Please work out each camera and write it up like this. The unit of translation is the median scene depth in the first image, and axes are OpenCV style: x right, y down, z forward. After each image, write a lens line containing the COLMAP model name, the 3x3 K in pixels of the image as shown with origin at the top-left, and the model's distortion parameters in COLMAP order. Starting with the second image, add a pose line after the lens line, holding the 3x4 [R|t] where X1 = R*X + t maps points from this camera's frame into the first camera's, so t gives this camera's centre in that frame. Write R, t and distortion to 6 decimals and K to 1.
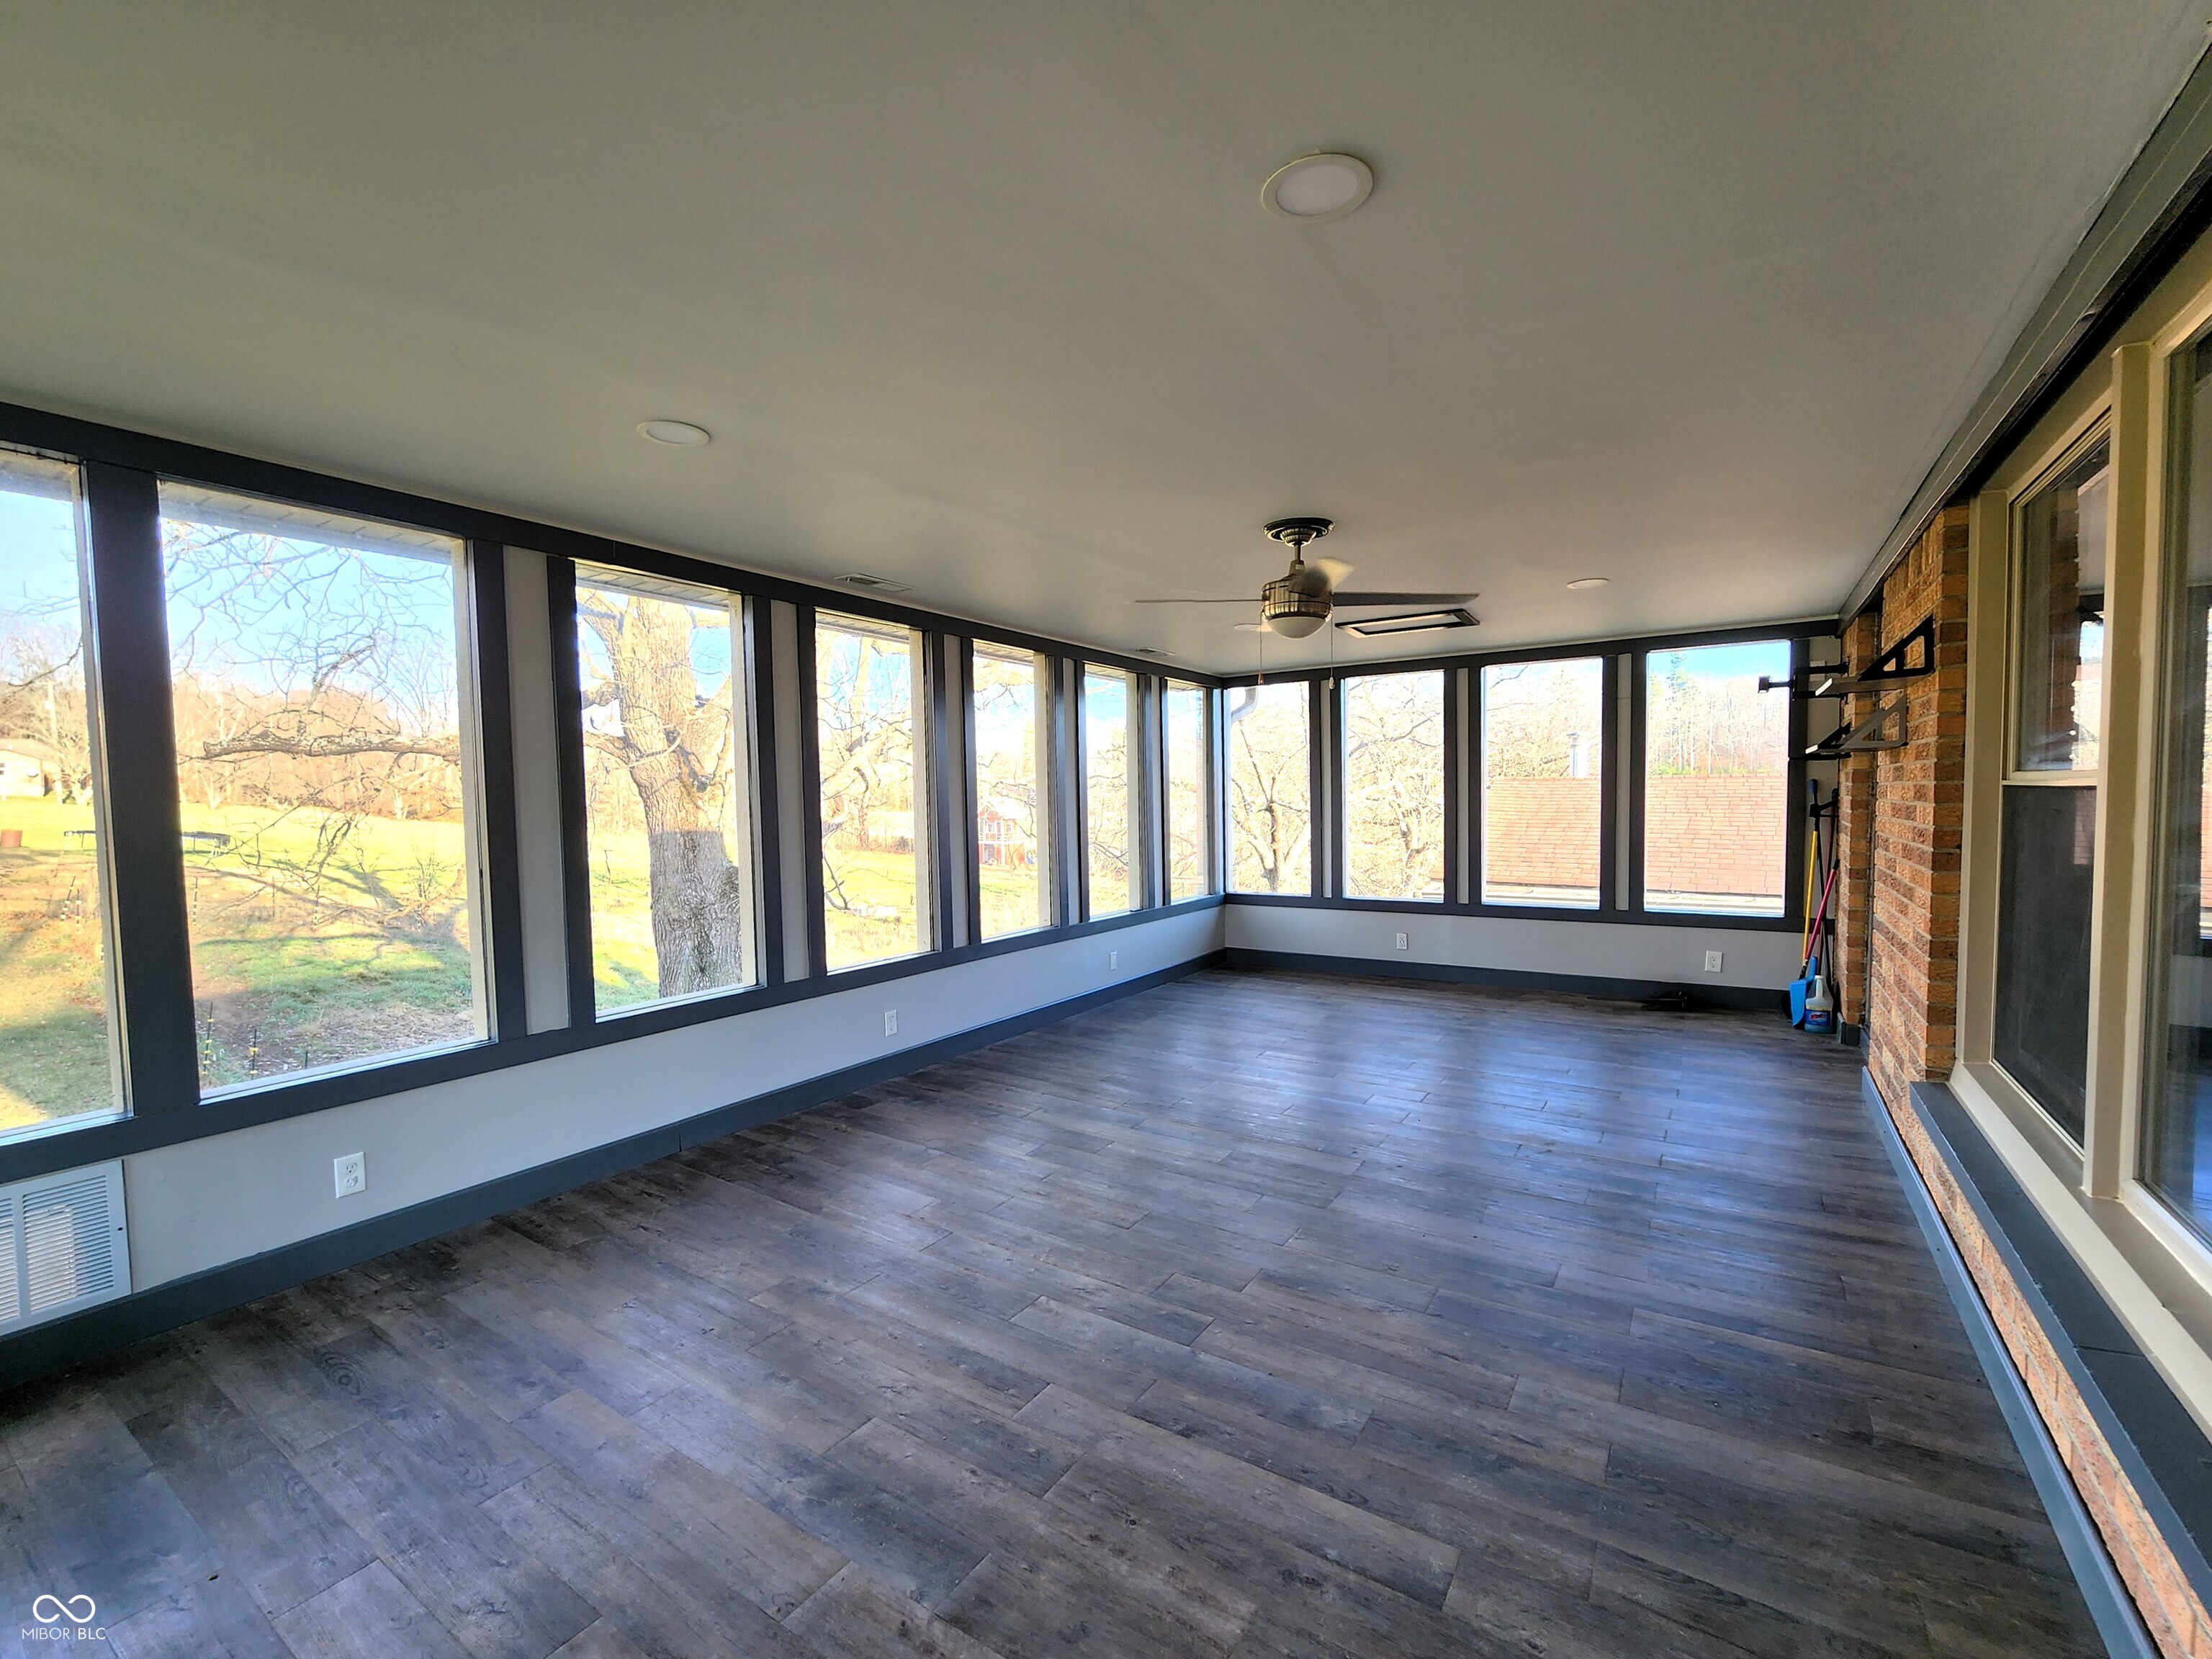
lens RADIAL K [[923.4, 0, 1105.9], [0, 923.4, 840.0], [0, 0, 1]] dist [0.002089, -0.000420]
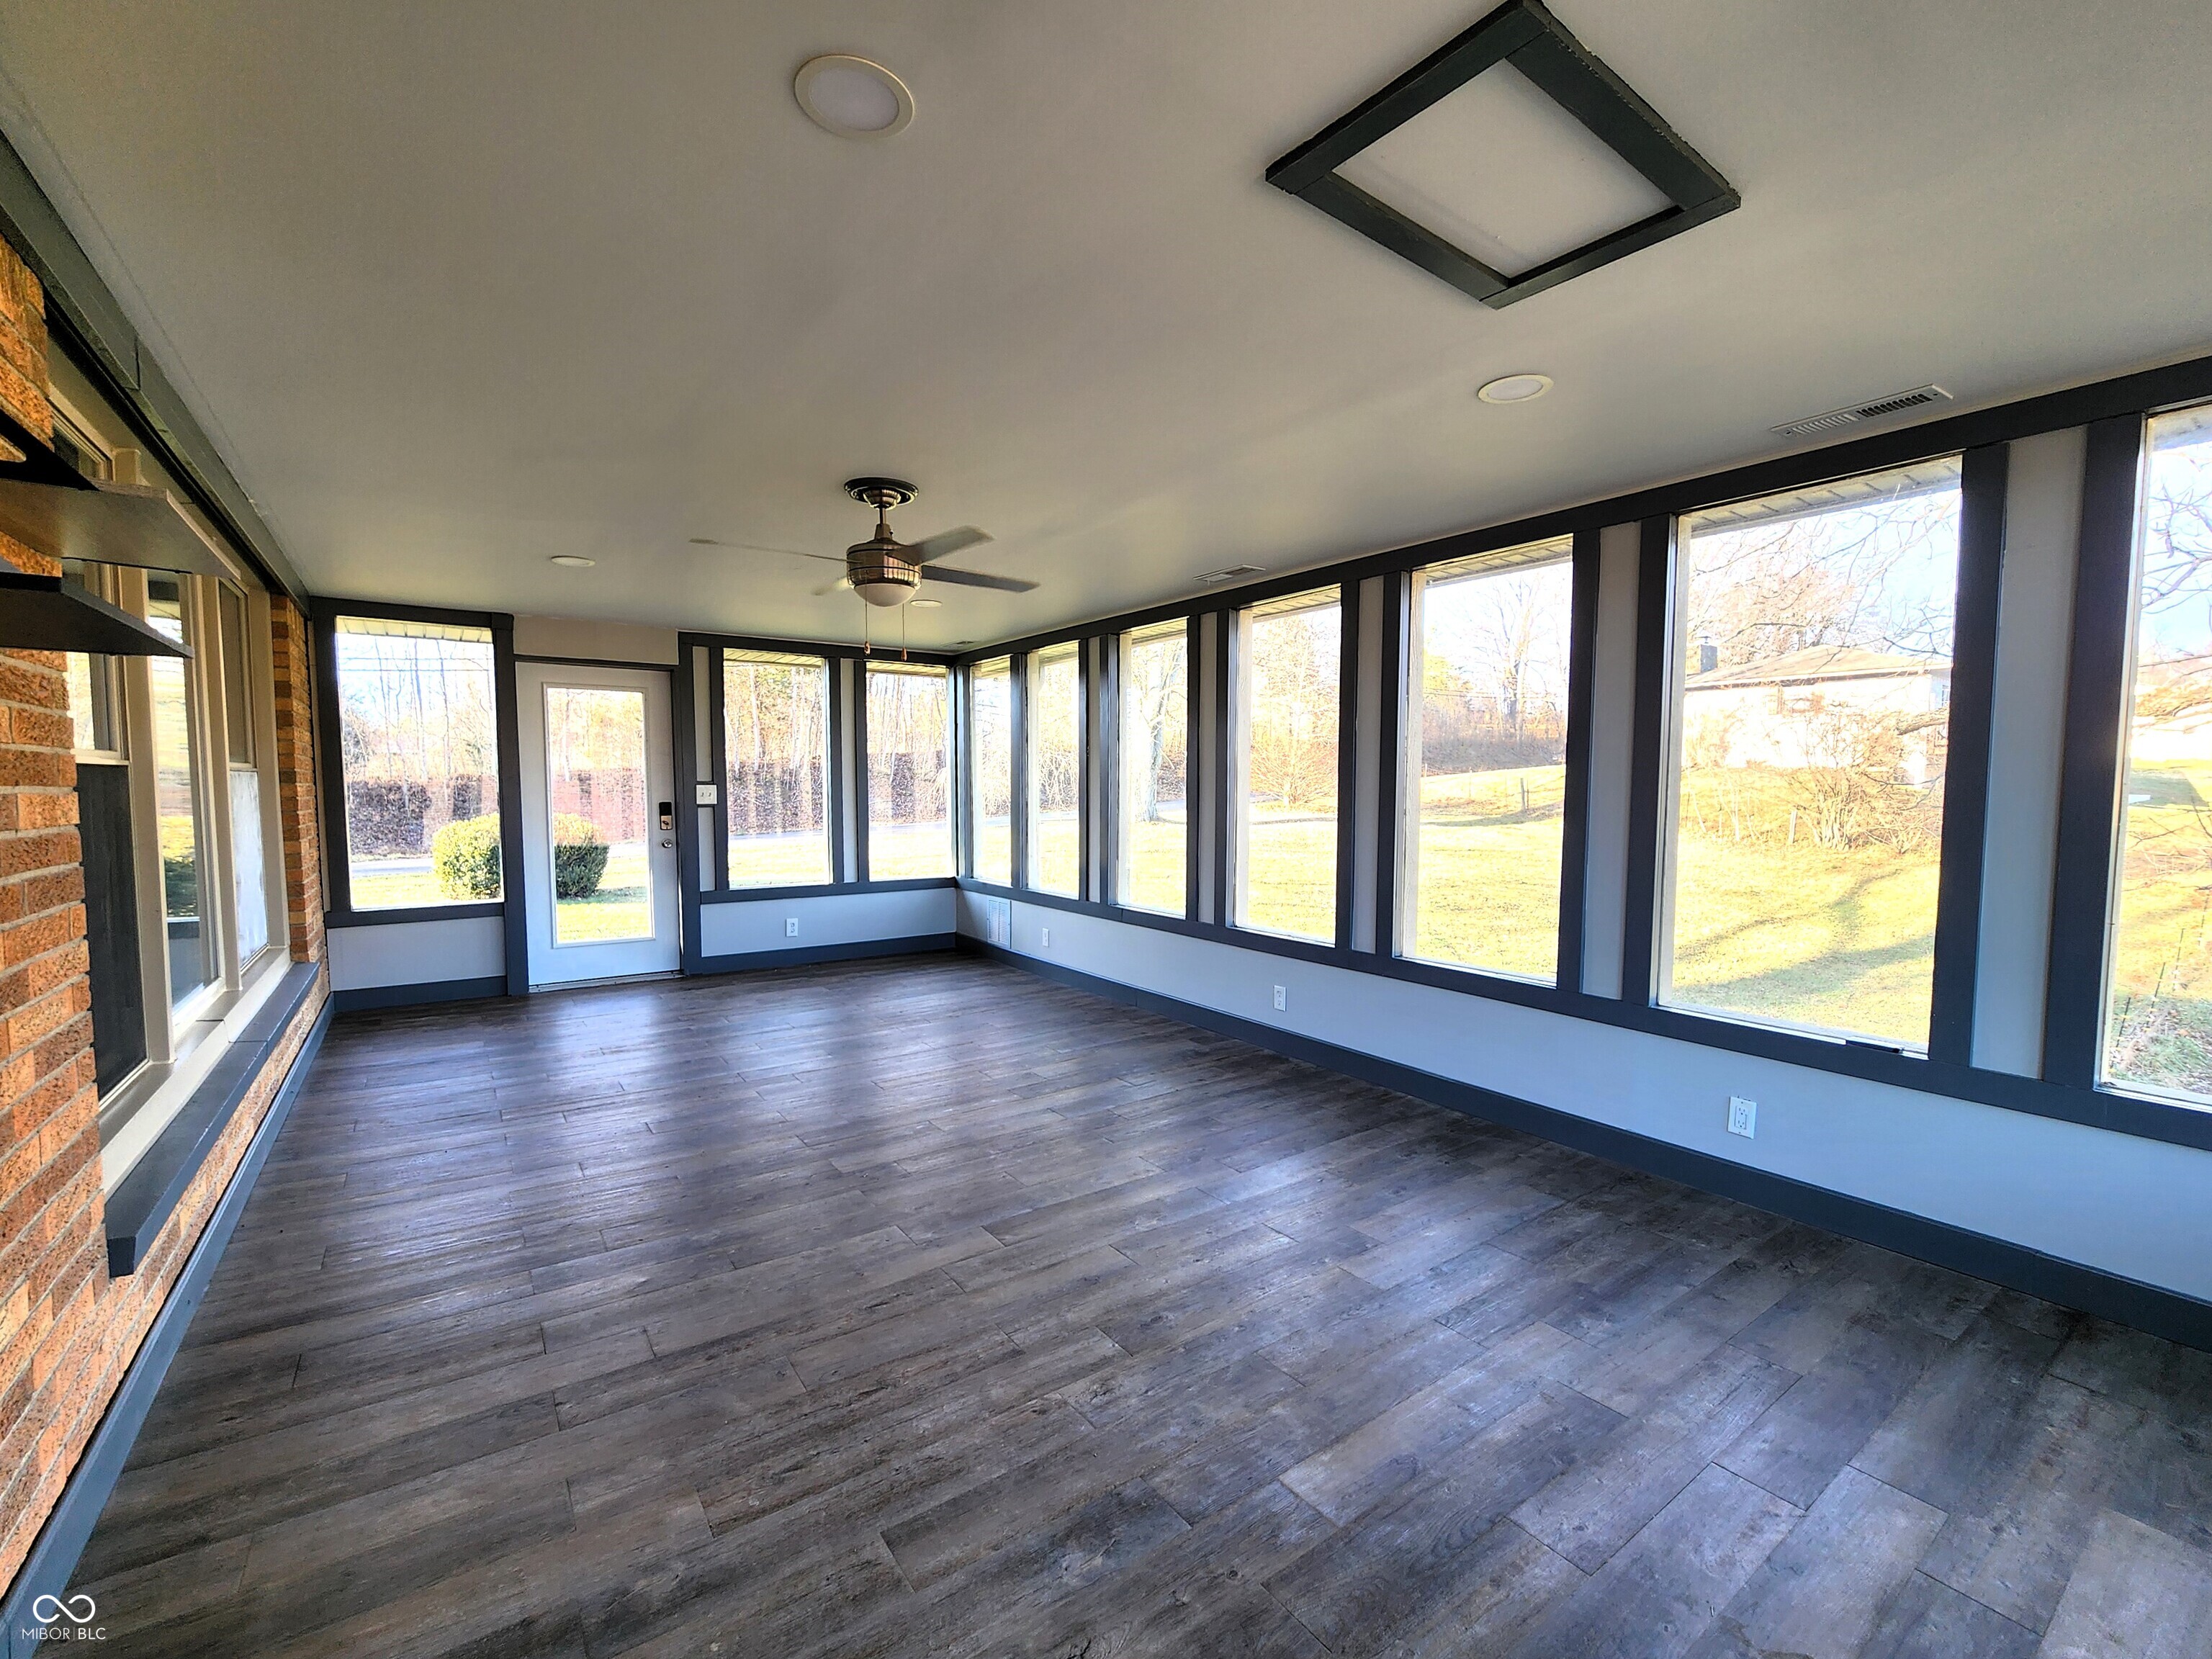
lens RADIAL K [[923.4, 0, 1097.2], [0, 923.4, 845.4], [0, 0, 1]] dist [0.002089, -0.000420]
pose [[-0.347730, 0.083385, -0.933880, 0.735717], [-0.038352, 0.993939, 0.103028, -0.061179], [0.936810, 0.071642, -0.342424, 1.103968]]
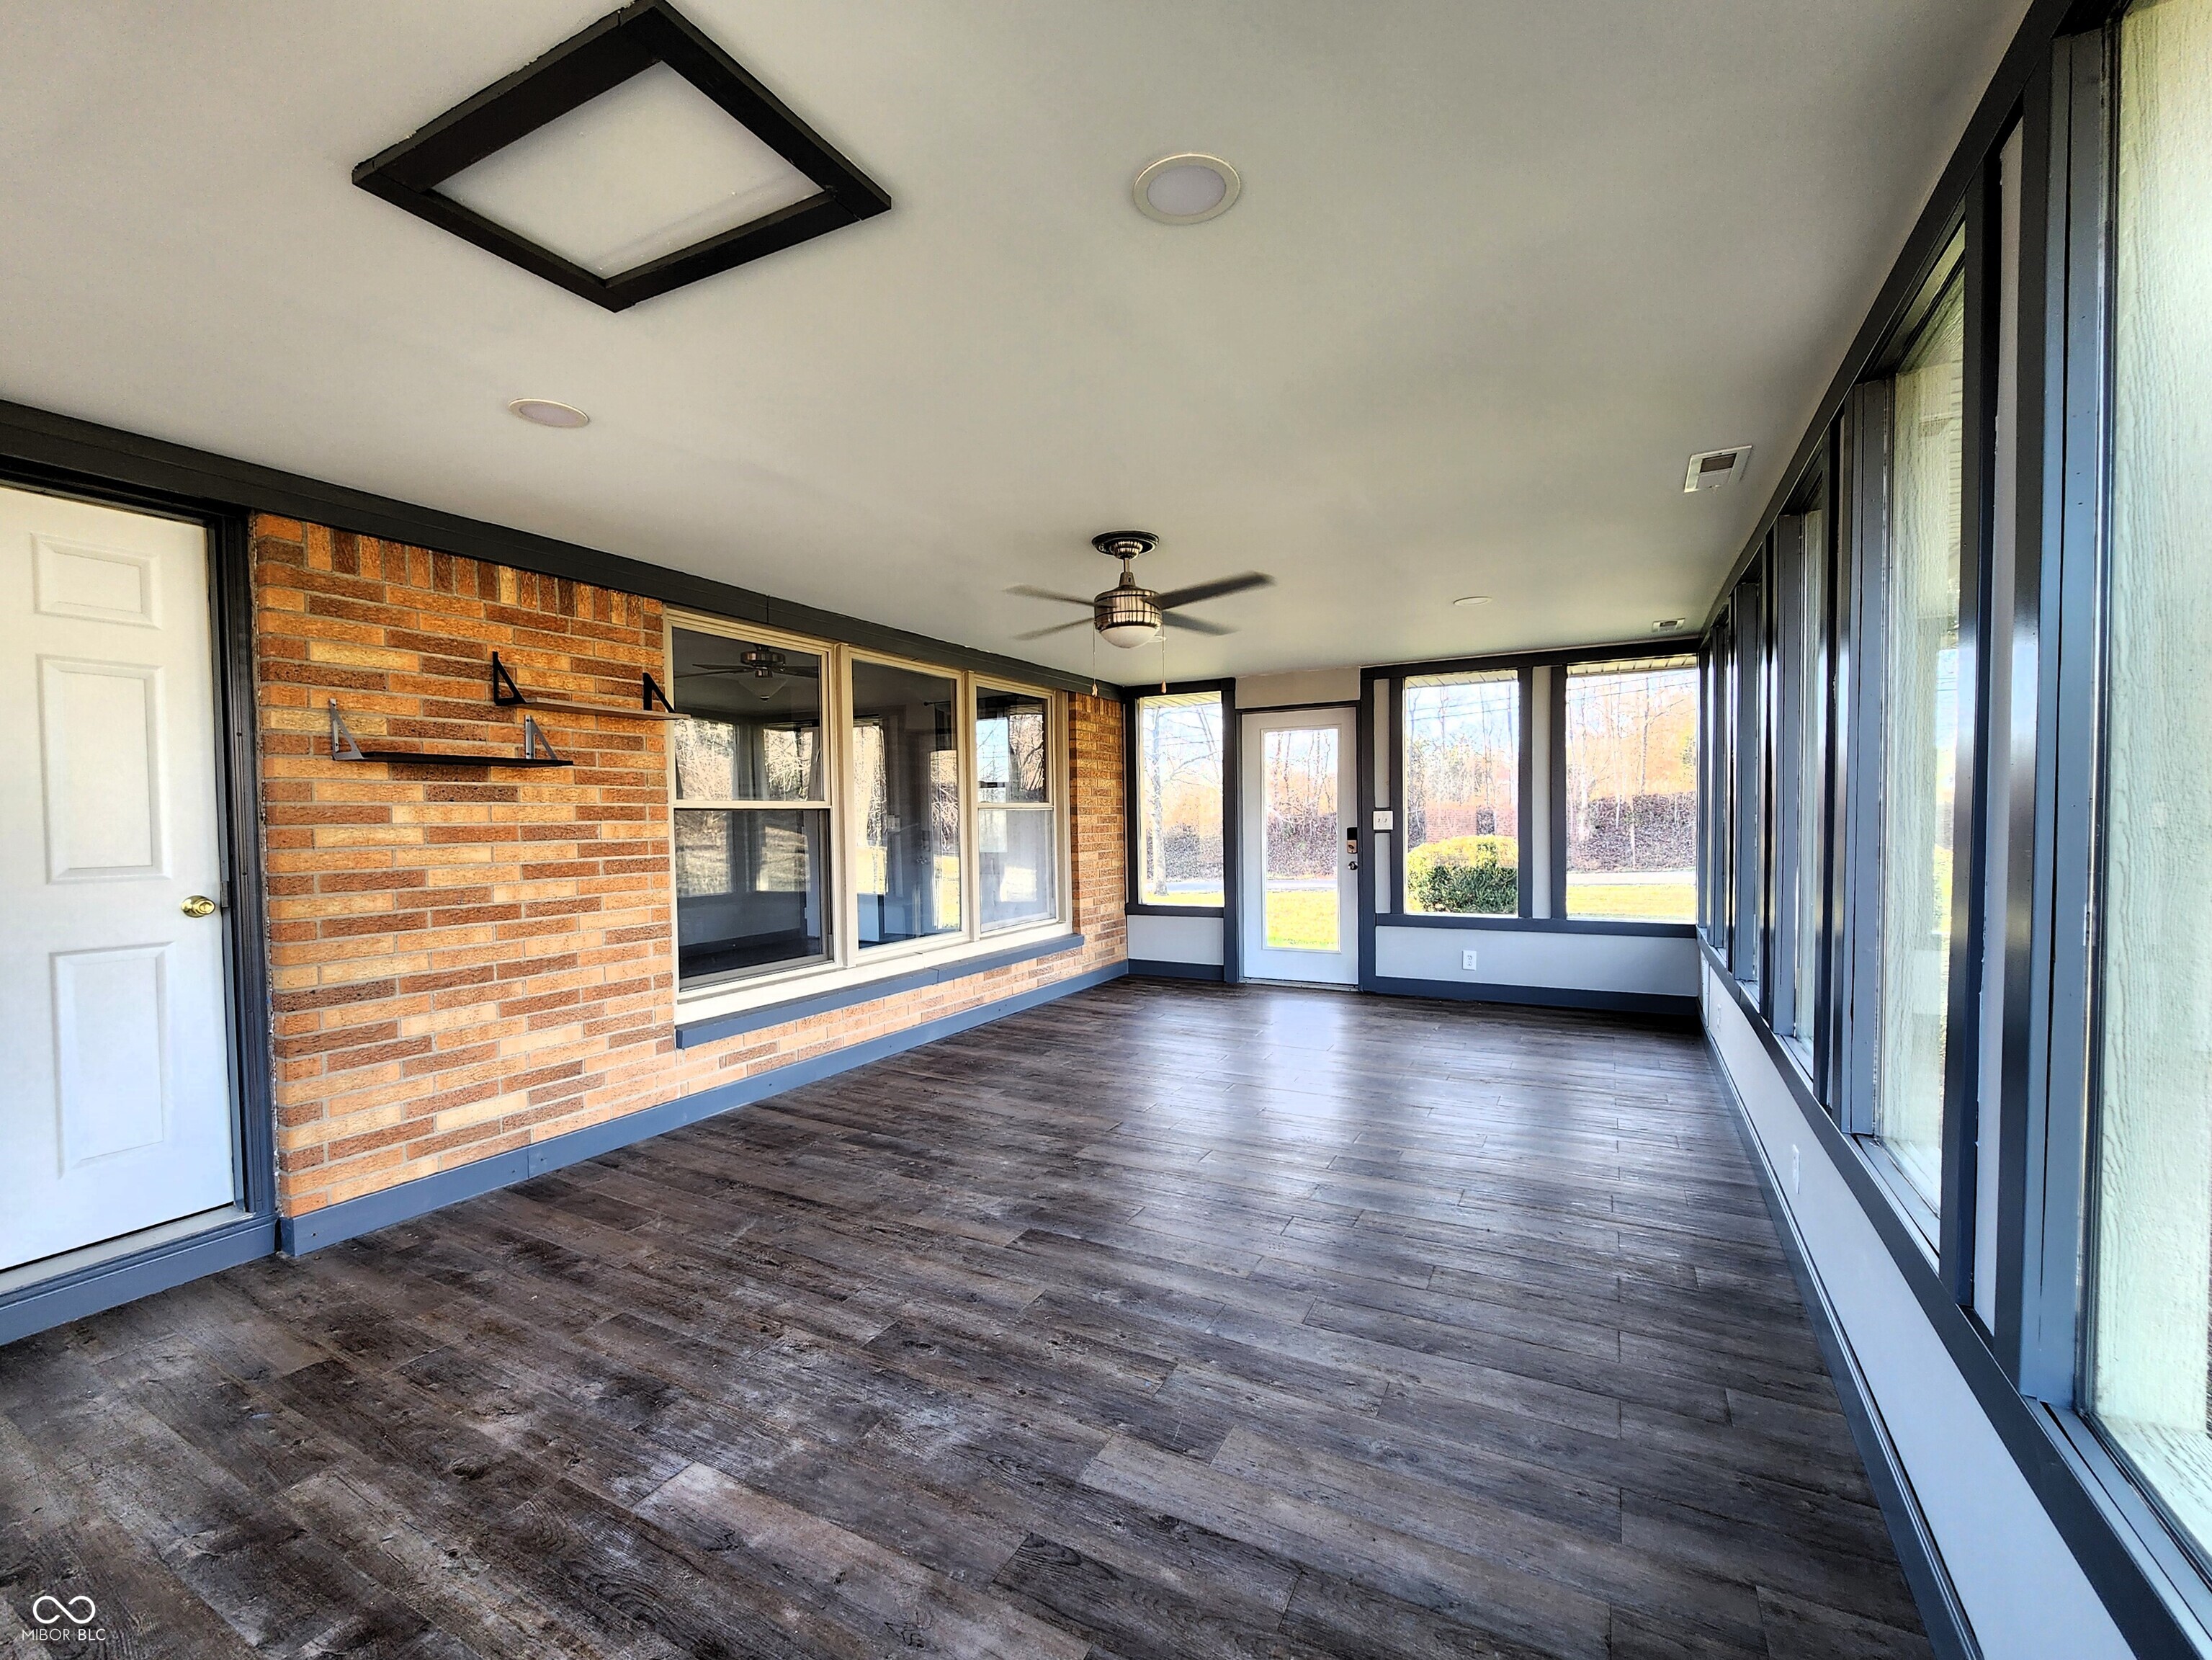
lens RADIAL K [[923.5, 0, 1091.0], [0, 923.5, 846.4], [0, 0, 1]] dist [0.002089, -0.000420]
pose [[-0.992291, 0.041018, -0.116941, 0.246703], [0.031539, 0.996151, 0.081786, -0.063413], [0.119846, 0.077468, -0.989766, 1.459238]]
